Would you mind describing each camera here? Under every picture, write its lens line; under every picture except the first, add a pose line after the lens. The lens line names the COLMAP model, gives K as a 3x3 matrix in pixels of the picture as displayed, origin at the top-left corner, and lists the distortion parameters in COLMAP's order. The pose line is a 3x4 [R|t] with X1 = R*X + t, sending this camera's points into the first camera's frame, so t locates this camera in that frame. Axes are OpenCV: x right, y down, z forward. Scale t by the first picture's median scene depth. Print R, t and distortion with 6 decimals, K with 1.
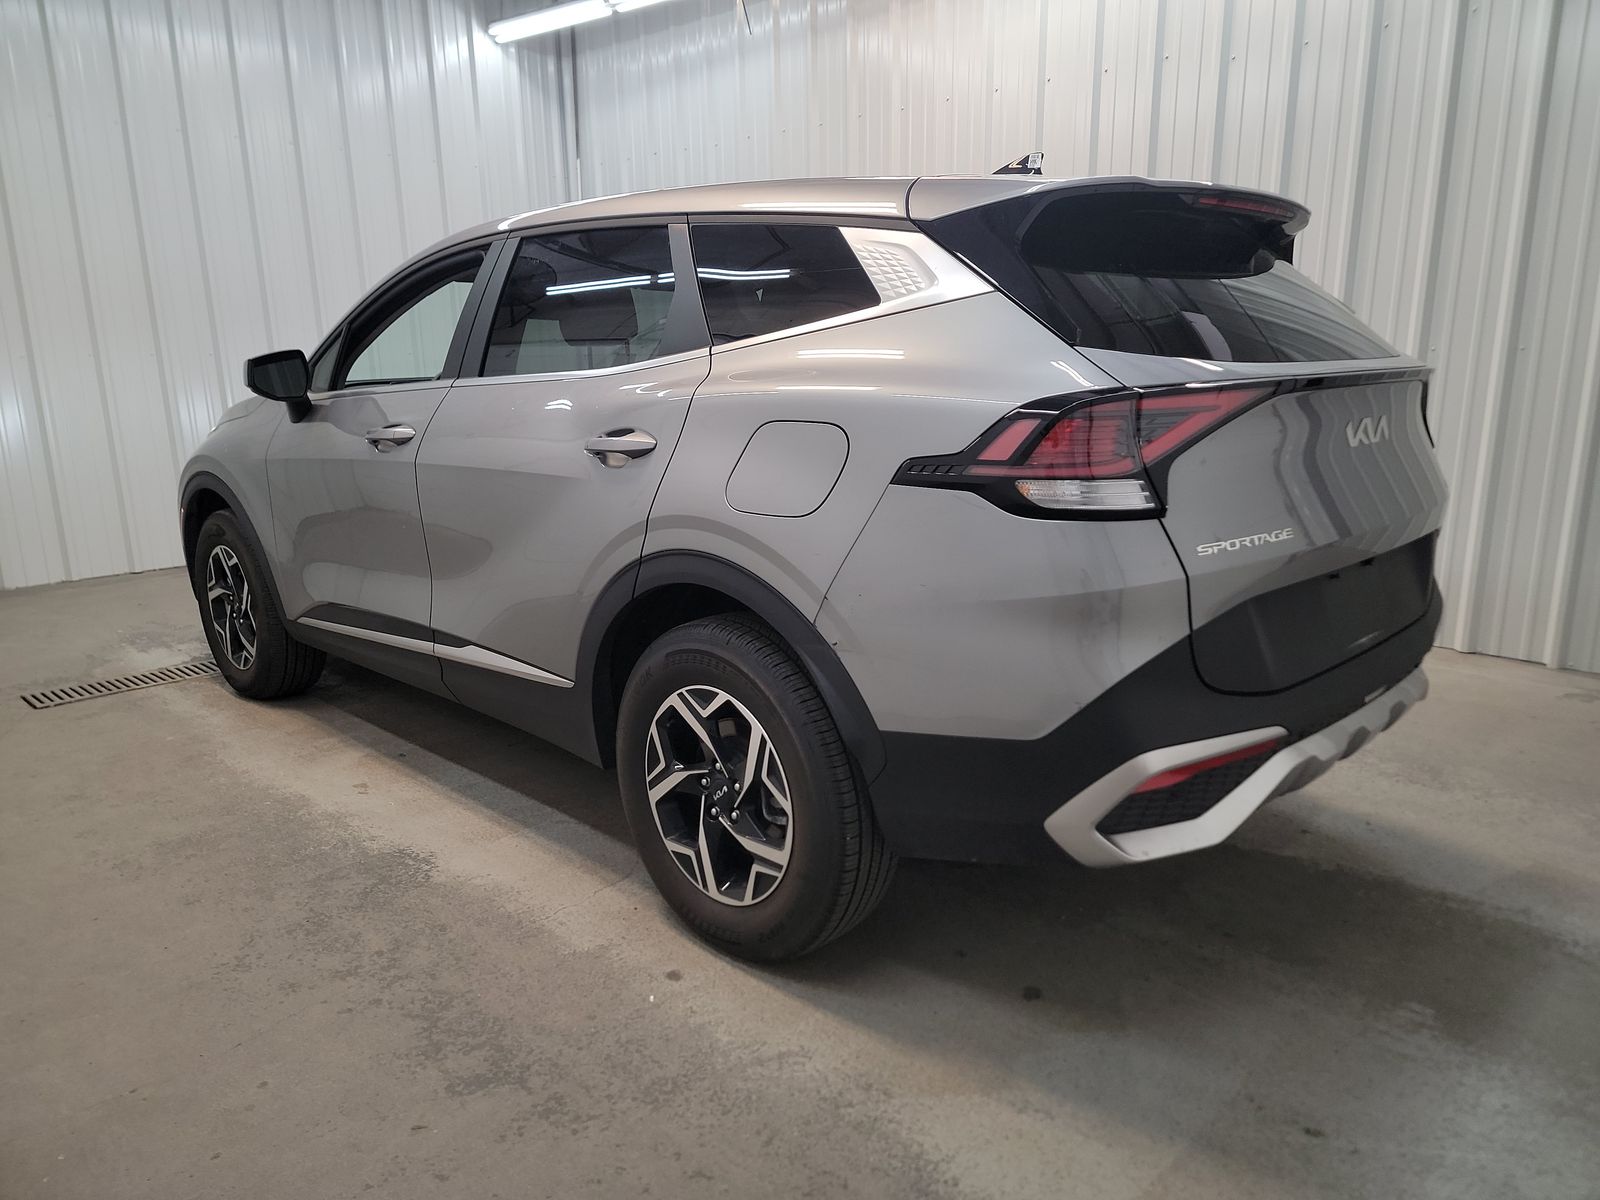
lens RADIAL K [[1154.7, 0, 800.0], [0, 1154.7, 600.0], [0, 0, 1]] dist [0.066536, -0.001950]
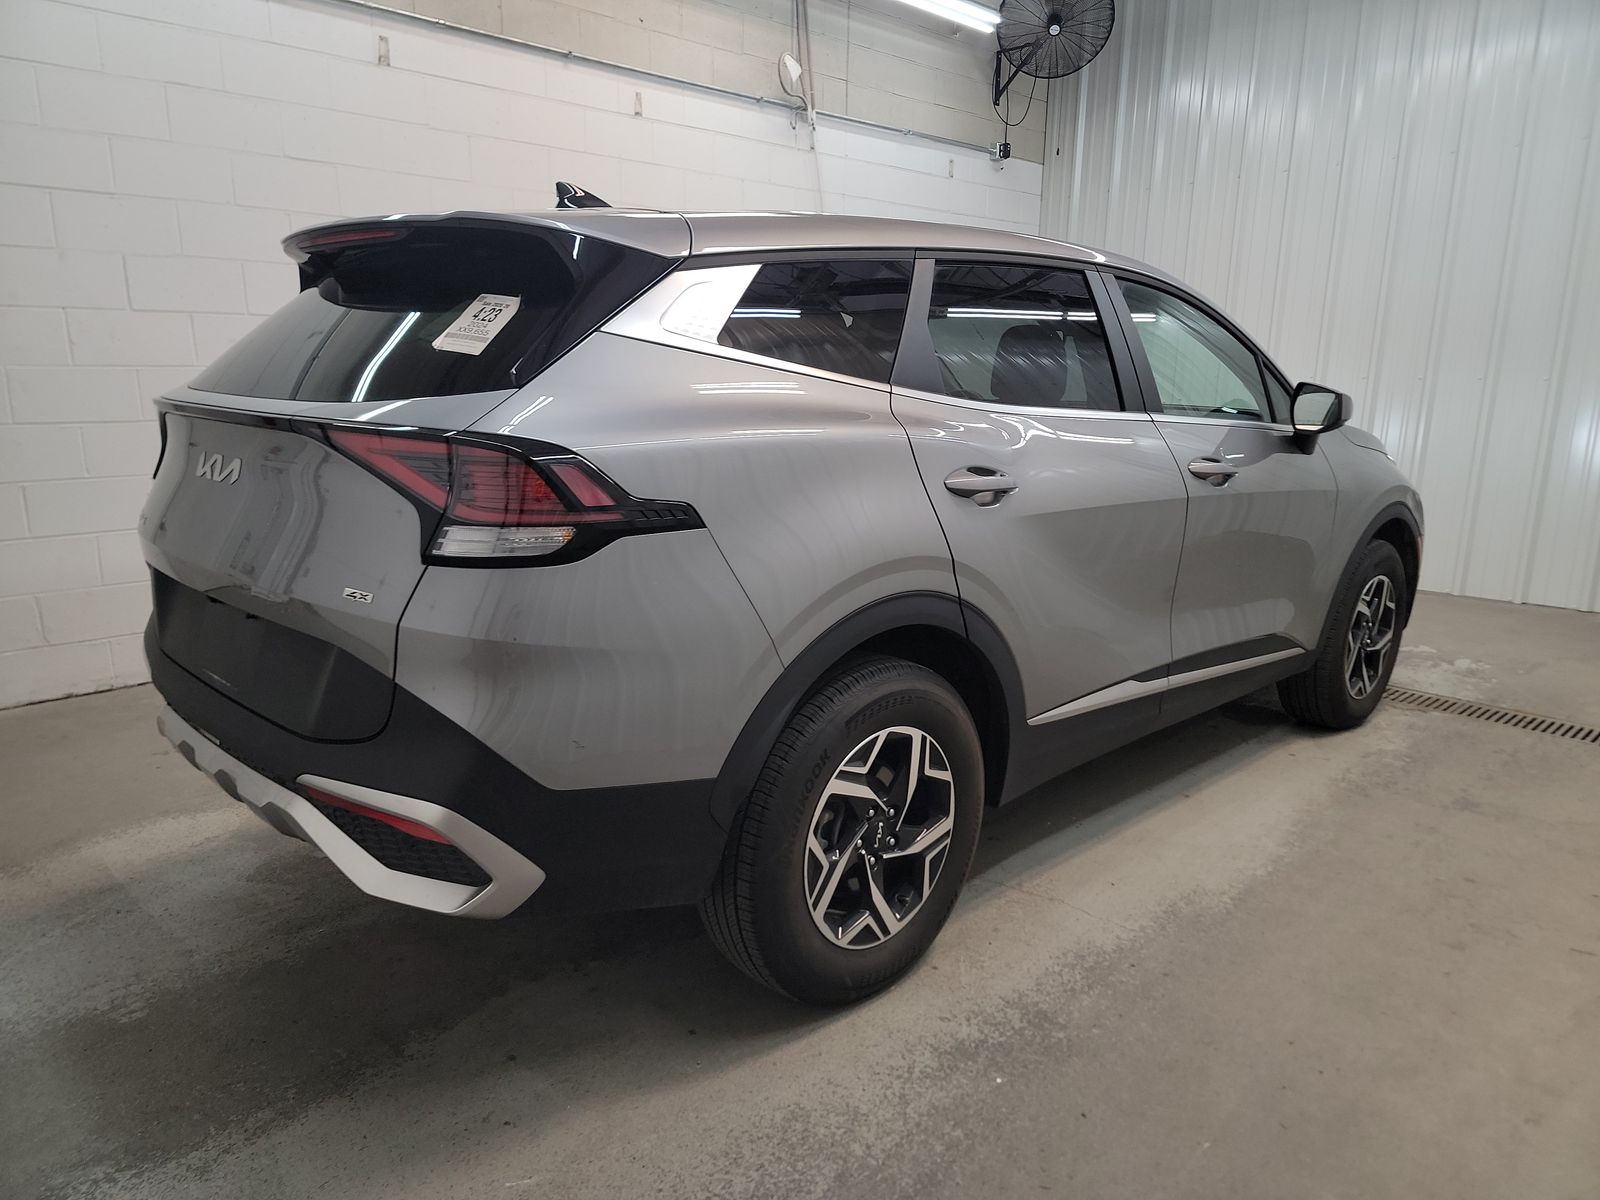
lens RADIAL K [[1103.4, 0, 803.9], [0, 1103.4, 618.9], [0, 0, 1]] dist [0.064833, -0.031579]
pose [[-0.035224, 0.228746, -0.972849, 1.421692], [-0.239592, 0.943131, 0.230433, -0.361584], [0.970234, 0.241204, 0.021585, 1.502698]]
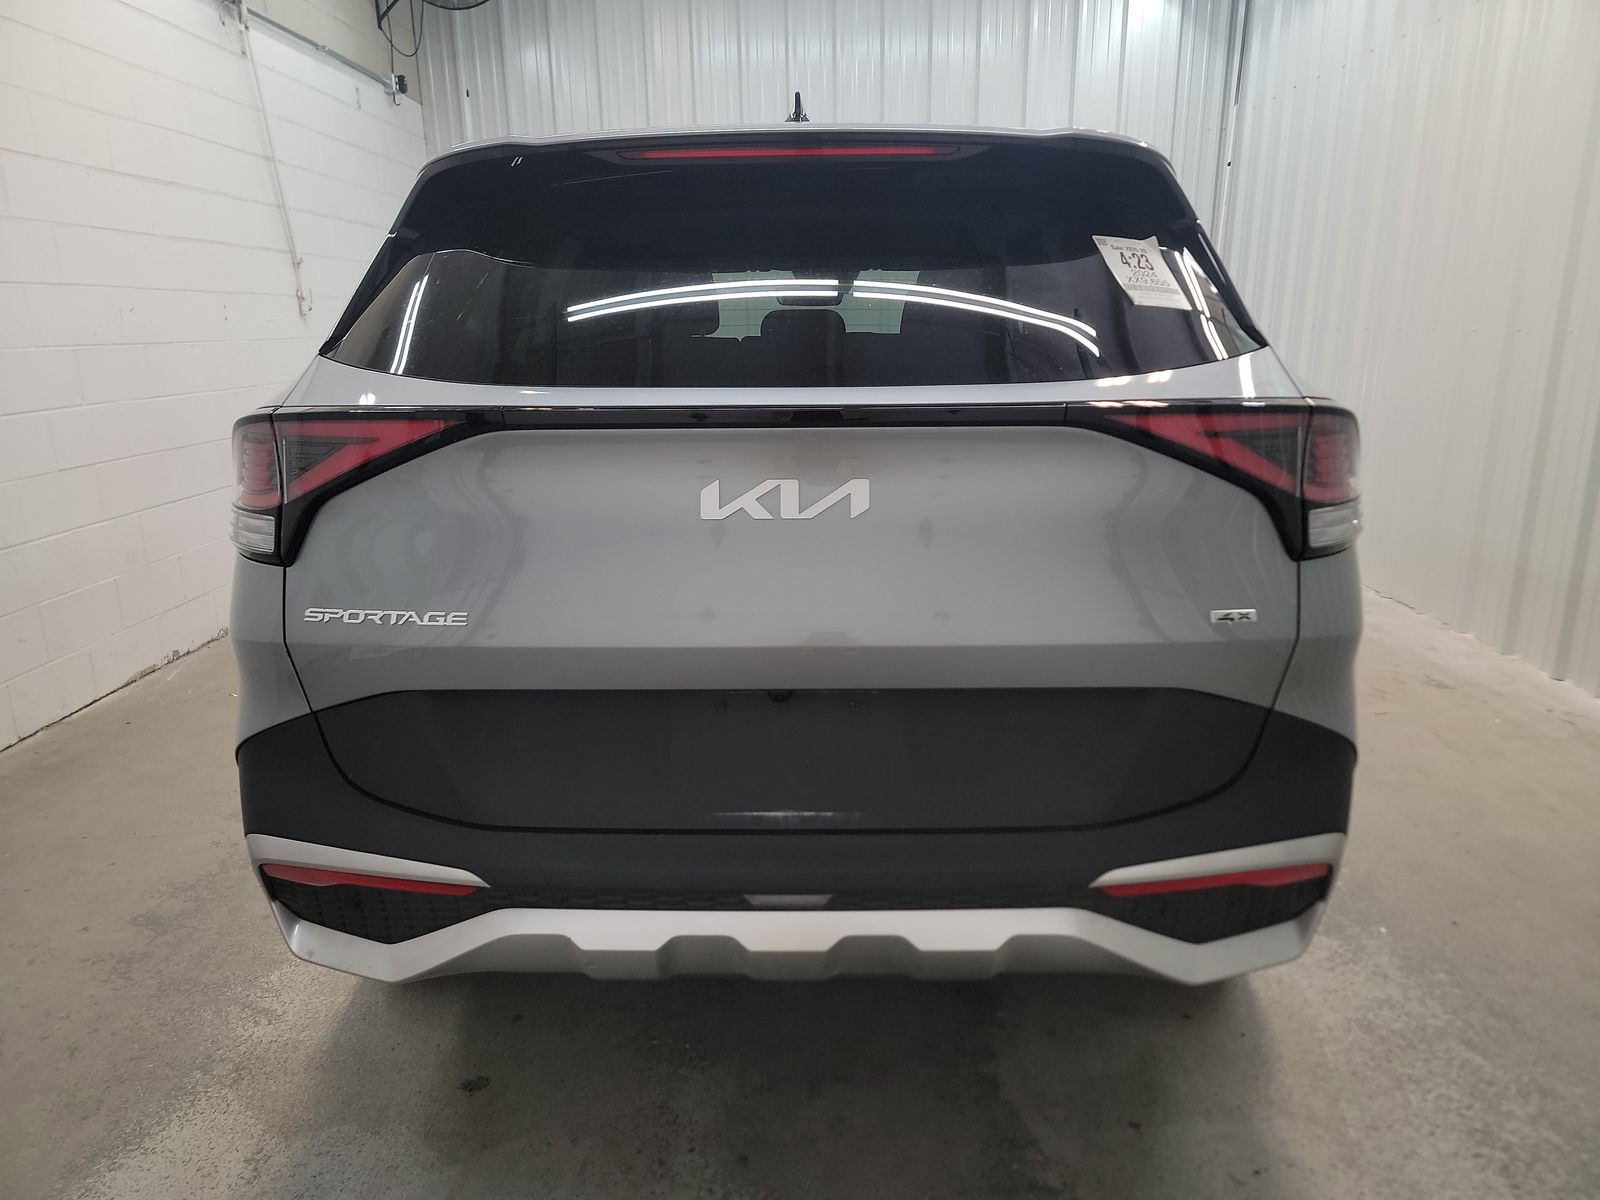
lens RADIAL K [[1116.7, 0, 801.6], [0, 1116.7, 610.3], [0, 0, 1]] dist [0.028227, -0.000937]
pose [[0.666786, 0.180207, -0.723133, 0.955022], [-0.155388, 0.982616, 0.101590, -0.149382], [0.728870, 0.044627, 0.683197, 0.601287]]
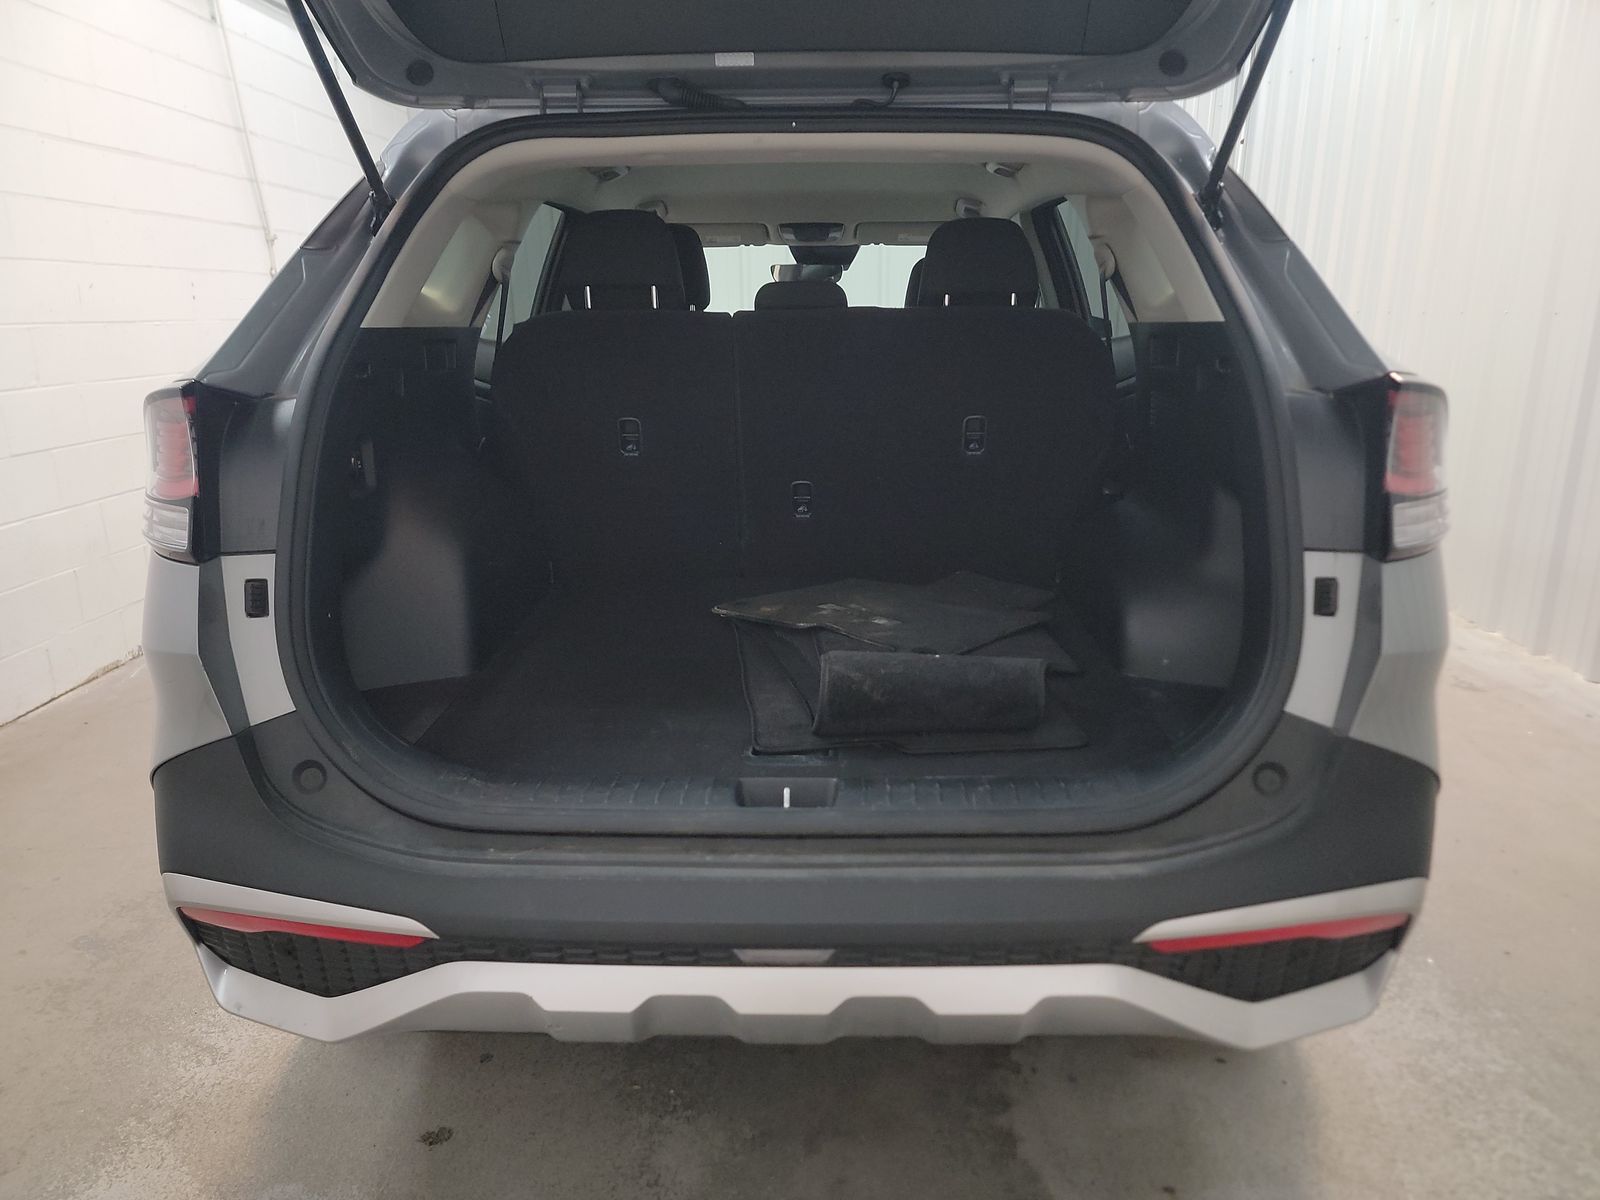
lens RADIAL K [[1122.8, 0, 796.0], [0, 1122.8, 615.3], [0, 0, 1]] dist [0.021542, -0.005618]
pose [[0.666584, 0.192141, -0.720242, 0.886988], [-0.158577, 0.980645, 0.114846, -0.149362], [0.728368, 0.037659, 0.684151, 0.659935]]
